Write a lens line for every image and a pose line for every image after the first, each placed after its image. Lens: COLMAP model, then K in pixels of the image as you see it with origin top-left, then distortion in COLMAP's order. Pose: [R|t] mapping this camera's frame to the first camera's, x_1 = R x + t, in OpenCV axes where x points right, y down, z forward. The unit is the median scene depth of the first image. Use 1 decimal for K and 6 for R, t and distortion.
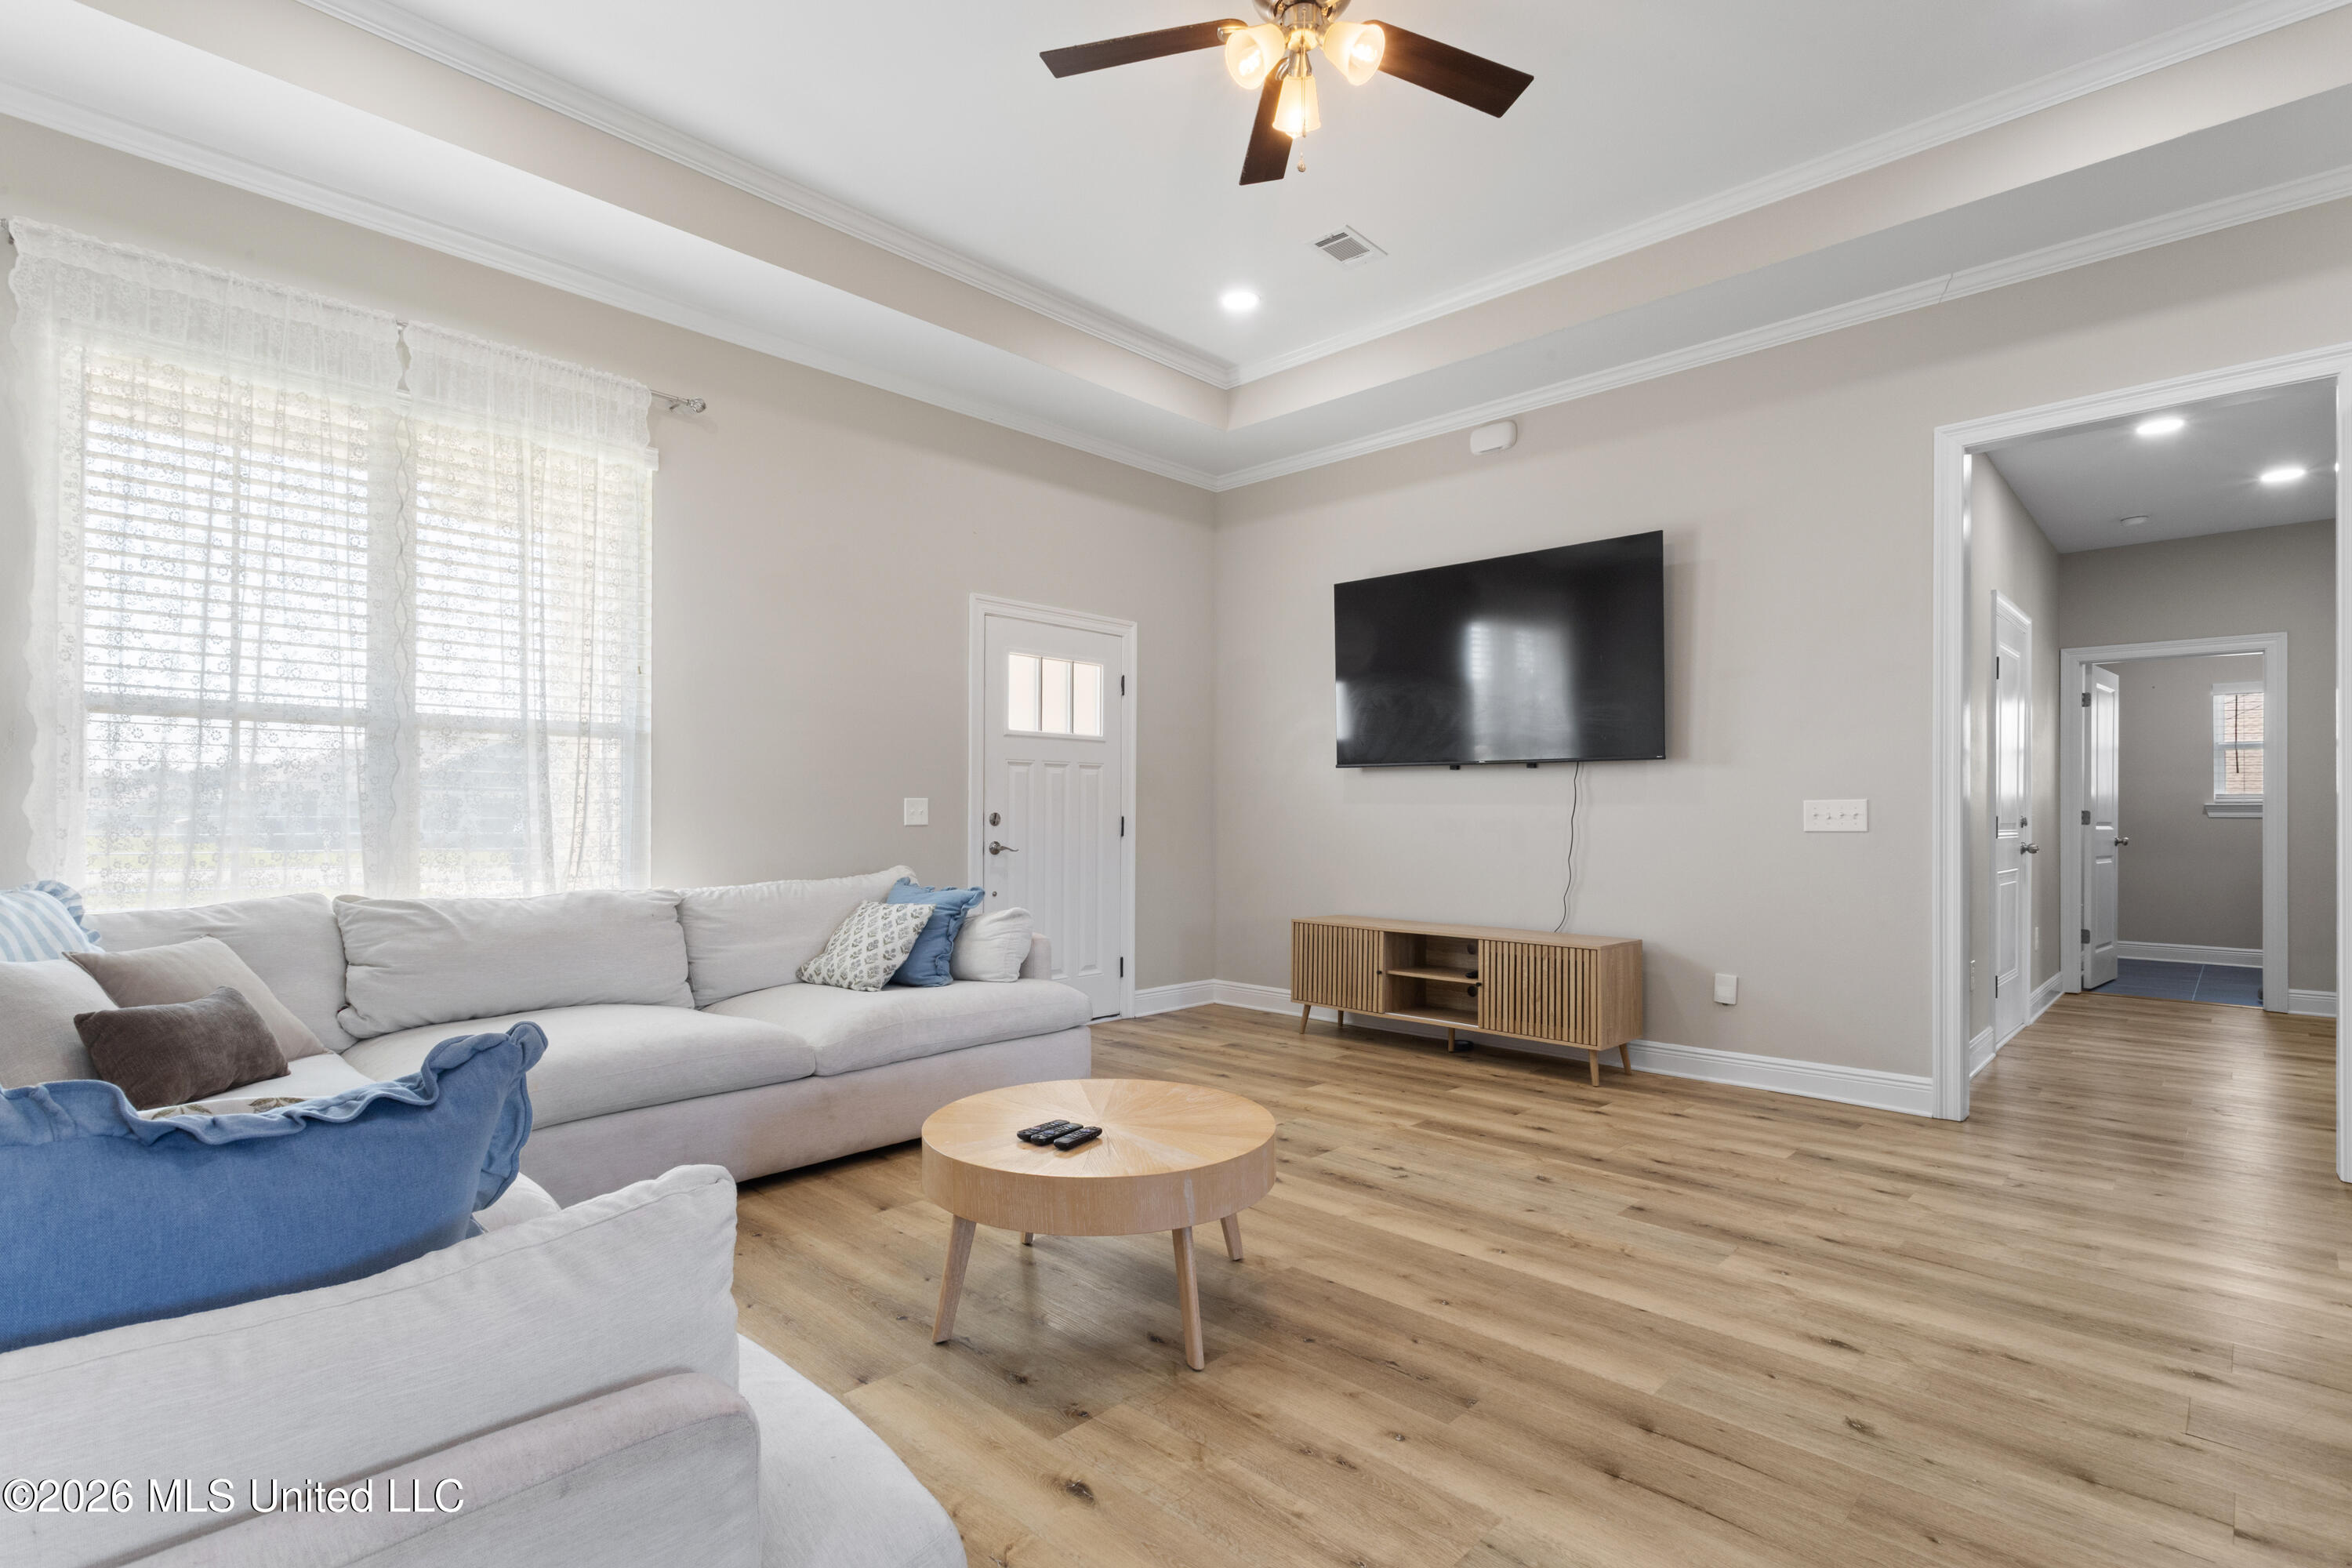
lens RADIAL K [[1126.5, 0, 1179.5], [0, 1126.5, 793.5], [0, 0, 1]] dist [0.004272, 0.000899]
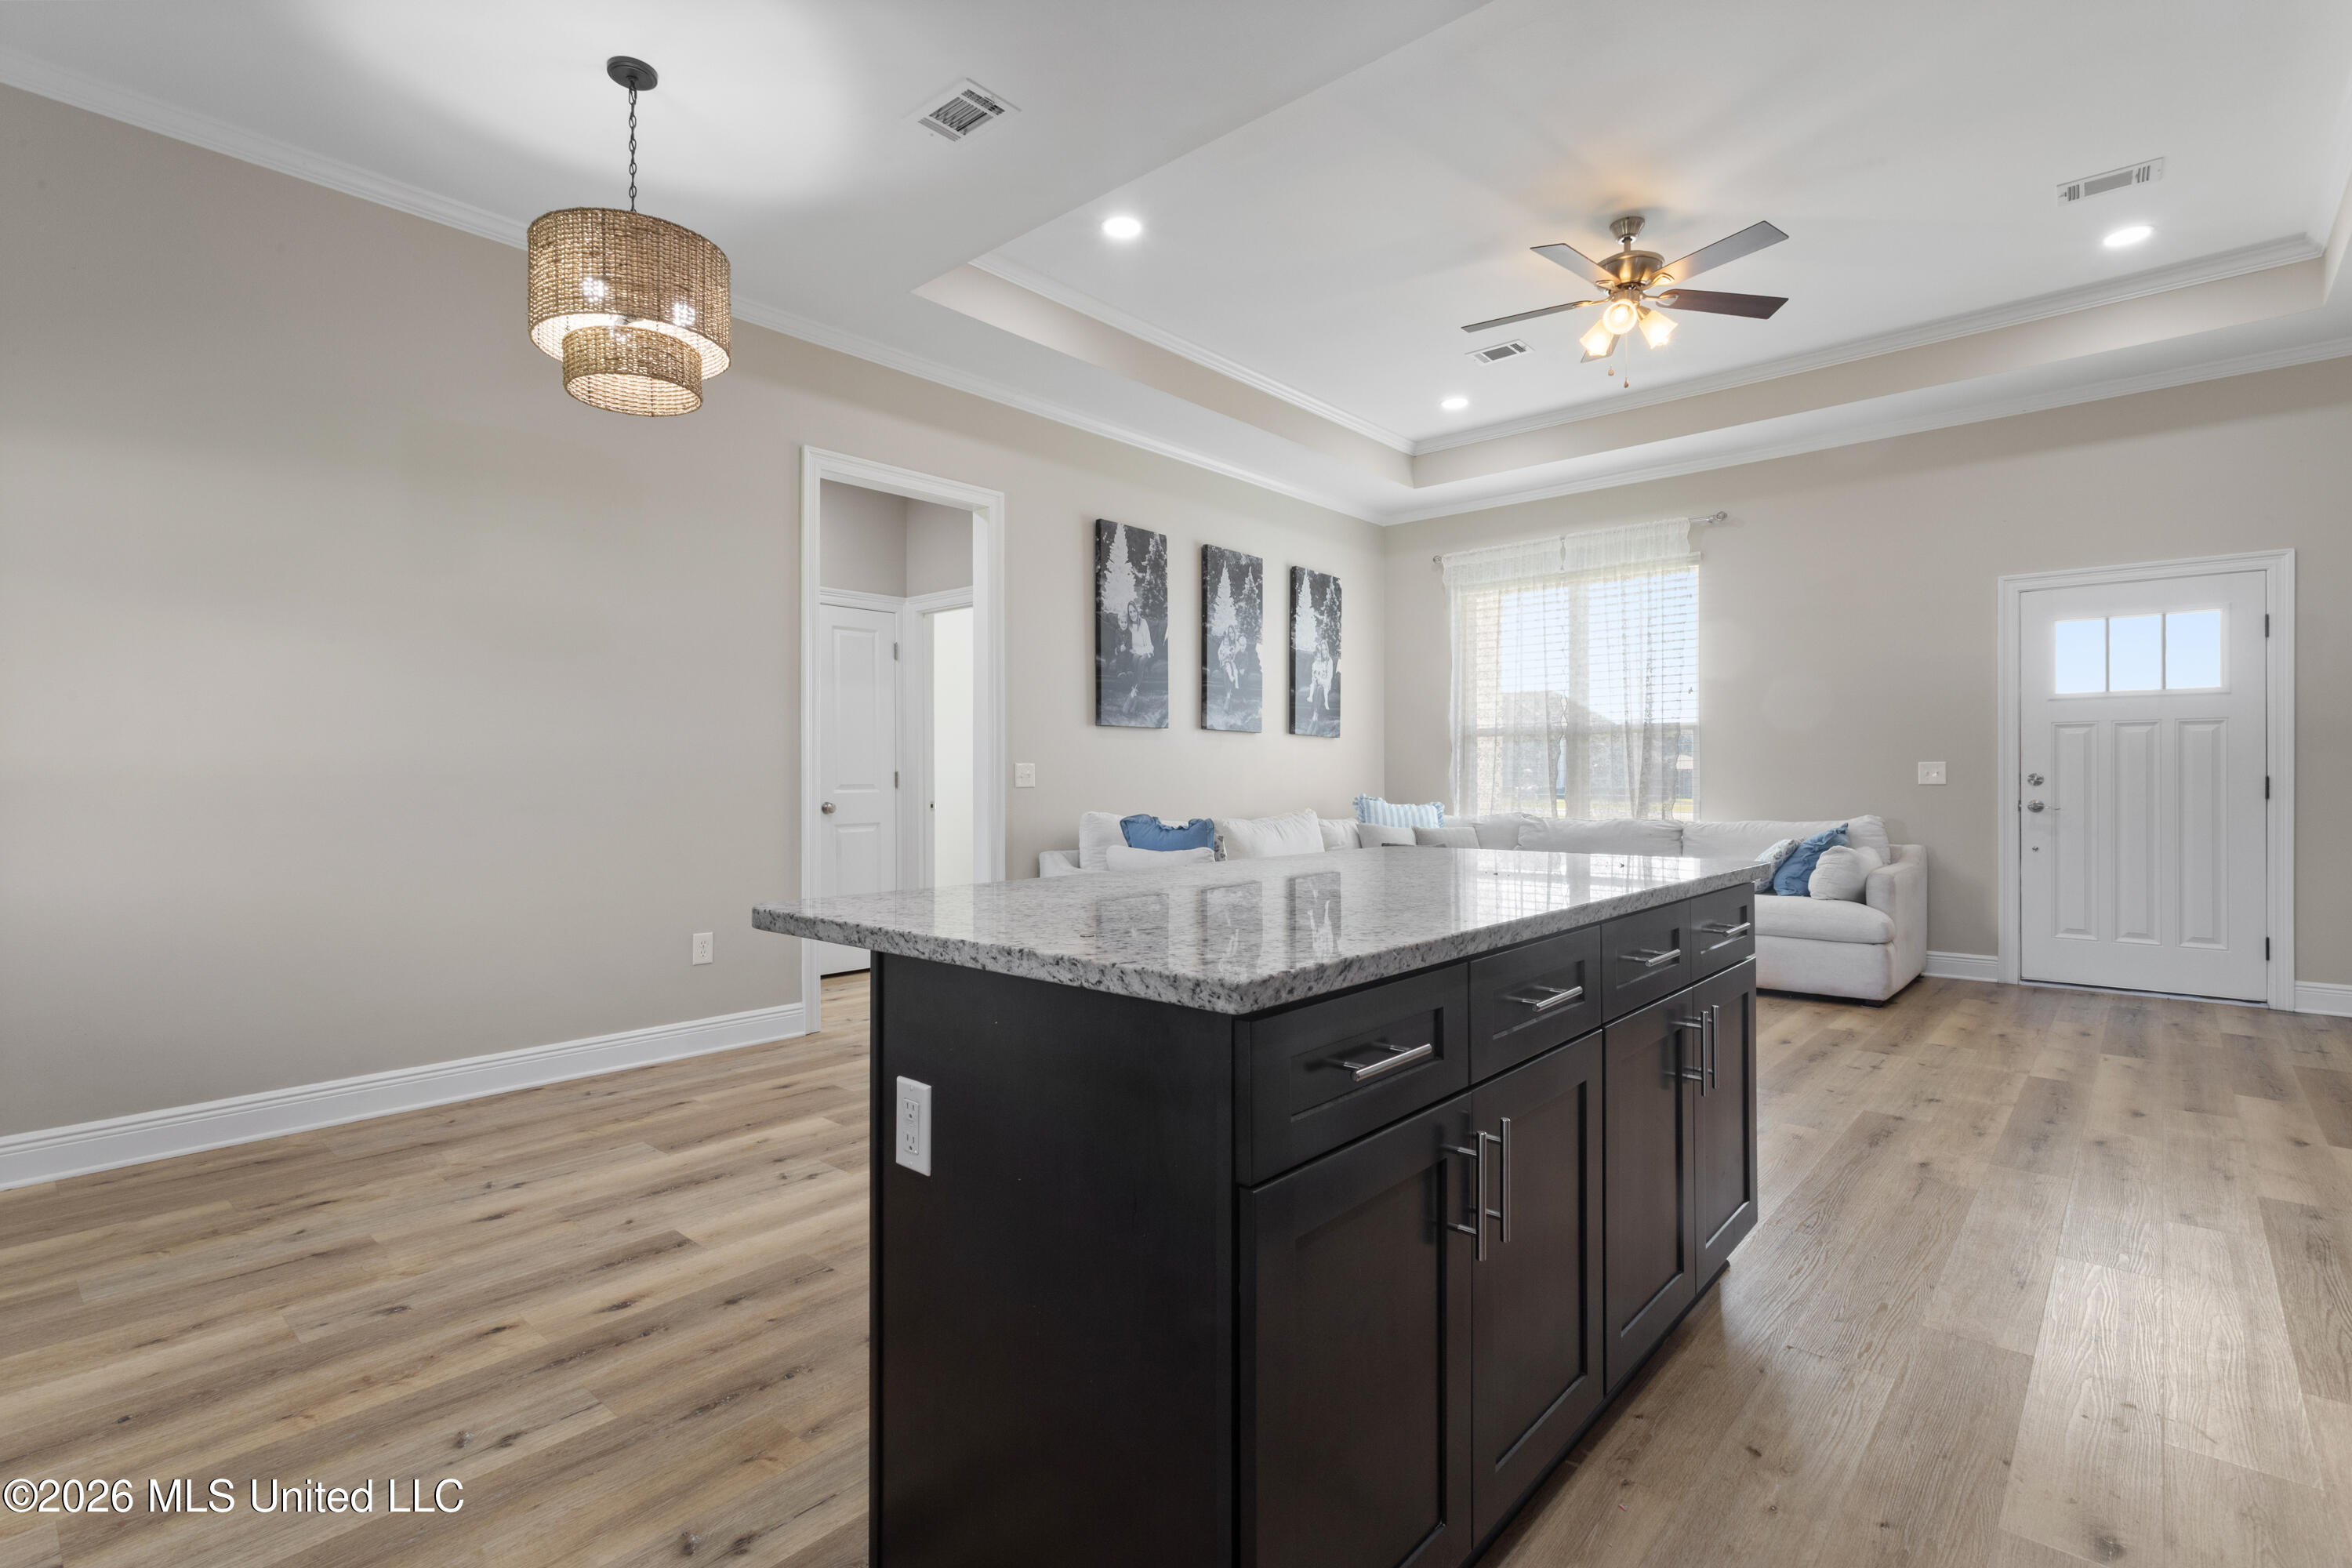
lens RADIAL K [[1126.5, 0, 1179.4], [0, 1126.5, 782.7], [0, 0, 1]] dist [0.004272, 0.000899]
pose [[0.046879, -0.002195, -0.998898, 0.879934], [0.020395, 0.999791, -0.001240, 0.010370], [0.998692, -0.020315, 0.046914, 0.134297]]
